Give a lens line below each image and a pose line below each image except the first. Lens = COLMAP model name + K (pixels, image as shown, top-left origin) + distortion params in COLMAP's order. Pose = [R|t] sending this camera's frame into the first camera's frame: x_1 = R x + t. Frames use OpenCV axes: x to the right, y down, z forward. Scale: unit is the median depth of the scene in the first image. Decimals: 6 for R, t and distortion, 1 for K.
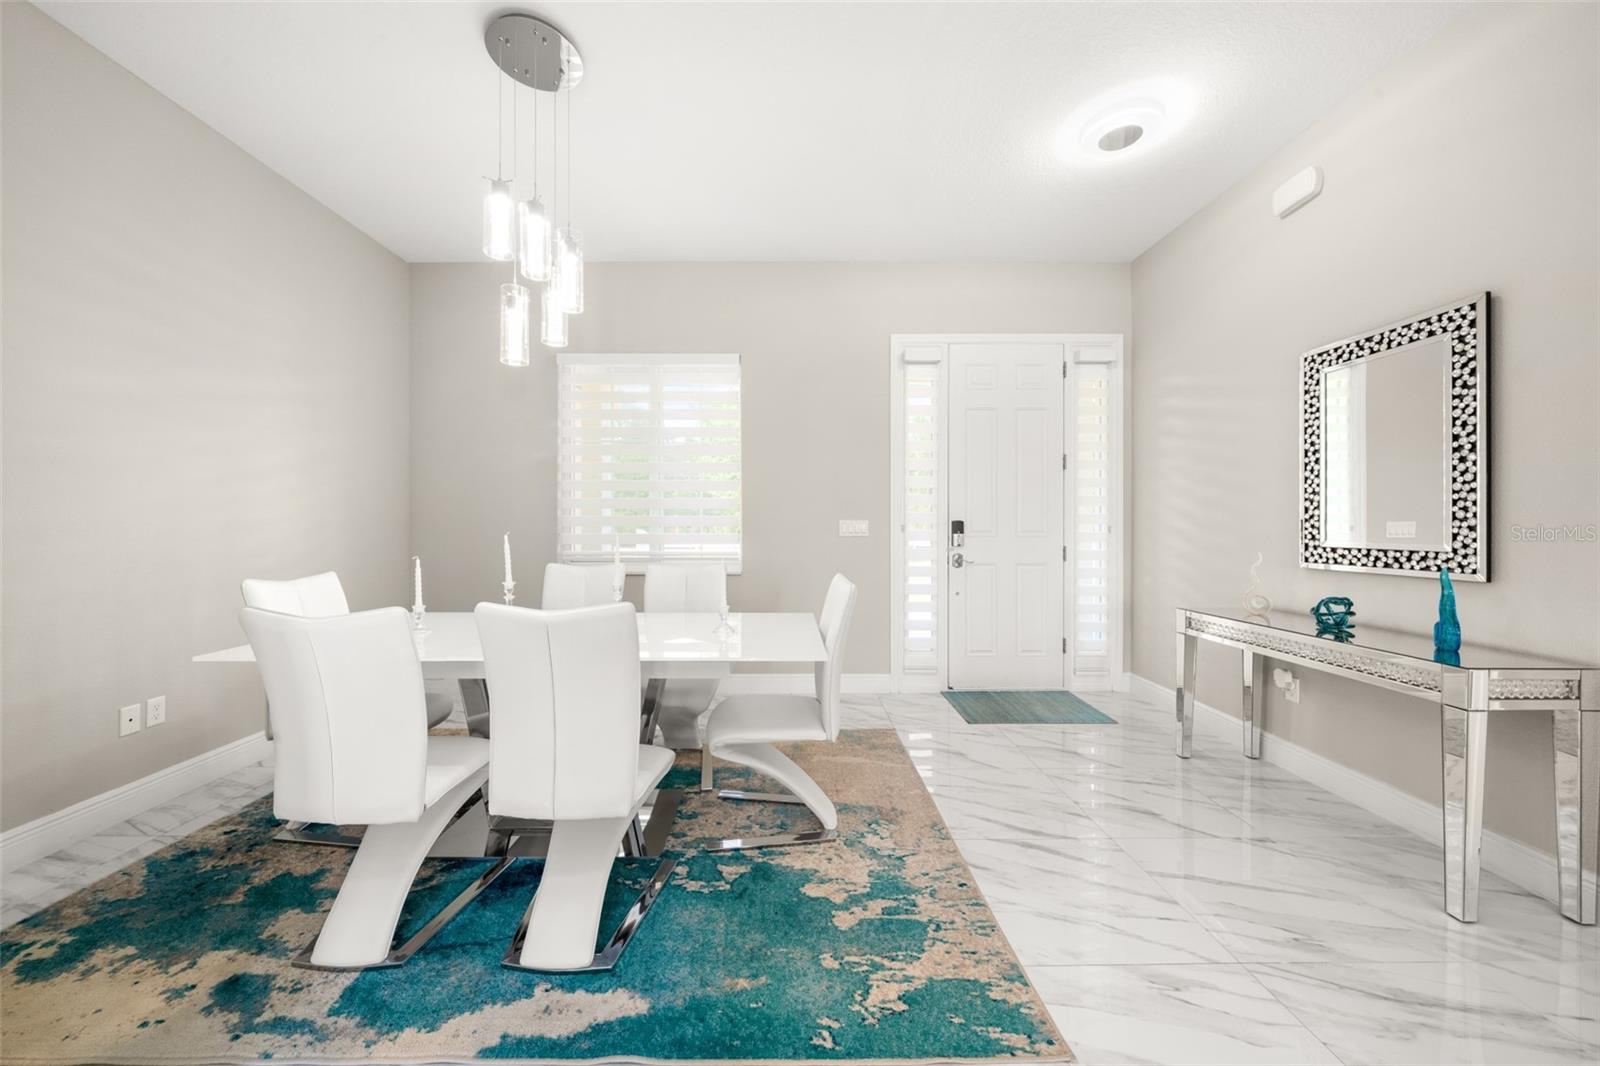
lens RADIAL K [[549.1, 0, 792.5], [0, 549.1, 530.3], [0, 0, 1]] dist [-0.006414, 0.000290]
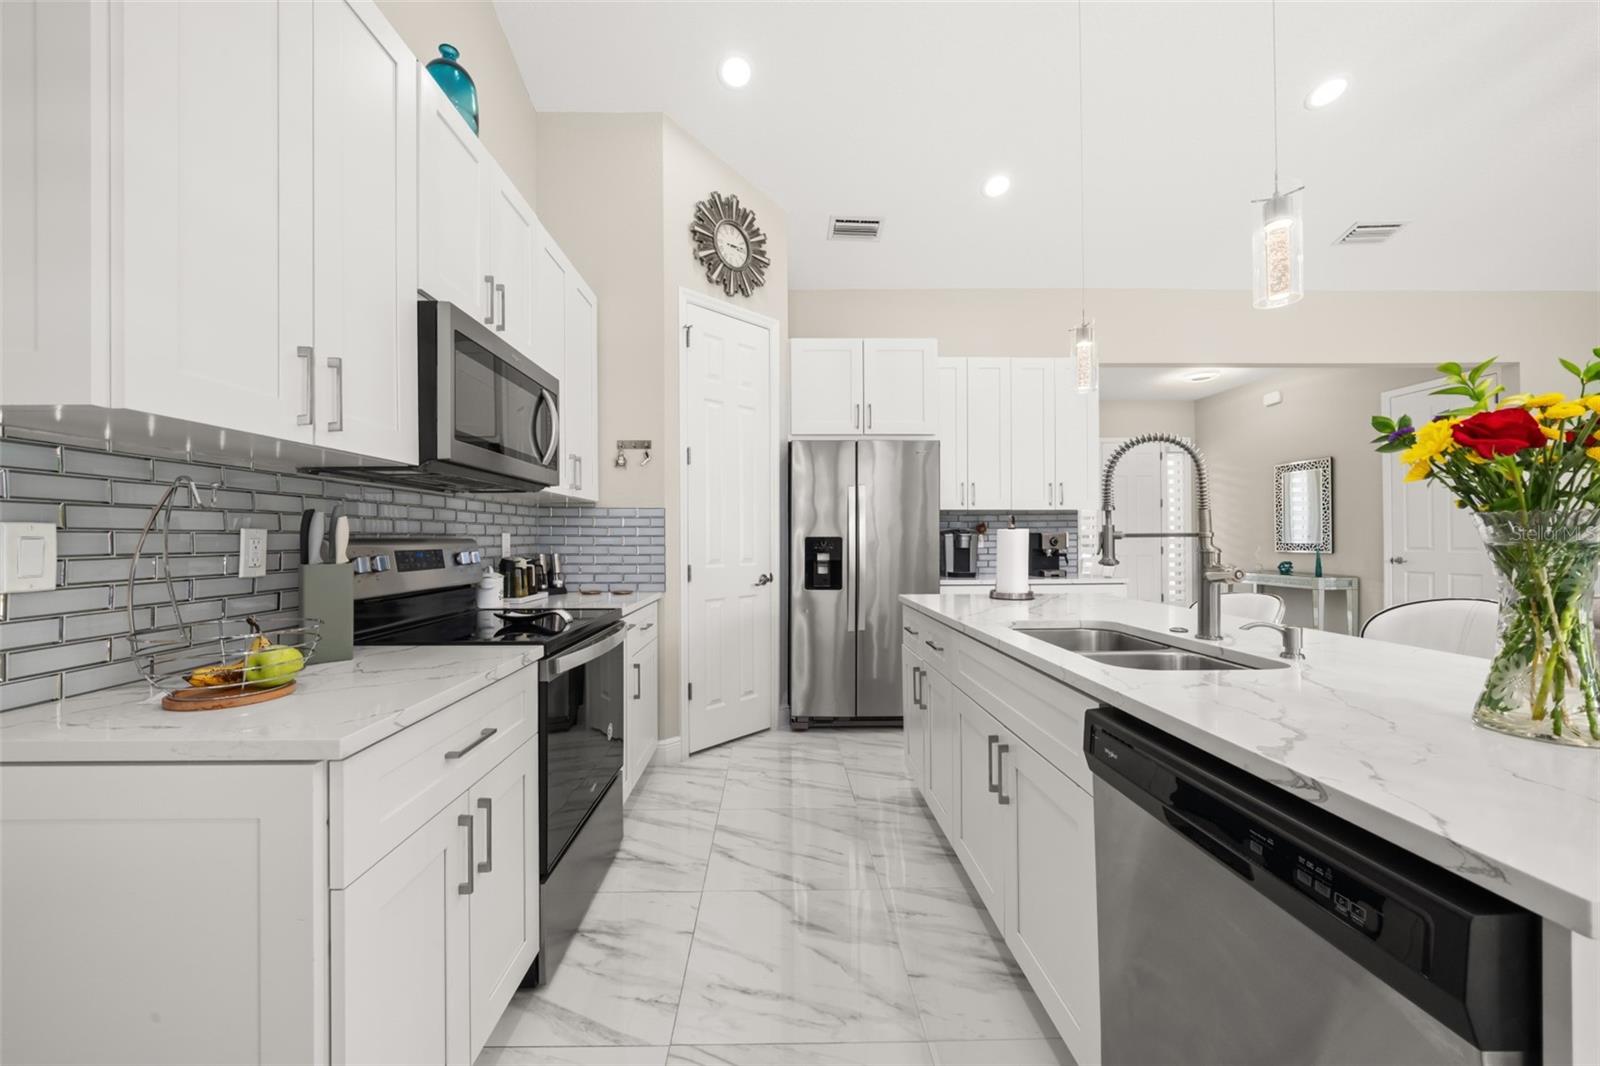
lens RADIAL K [[585.9, 0, 777.8], [0, 585.9, 535.6], [0, 0, 1]] dist [-0.001681, -0.000167]
pose [[0.999984, -0.004193, 0.003755, -1.749383], [0.004244, 0.999898, -0.013664, 0.026940], [-0.003697, 0.013680, 0.999900, -2.159095]]
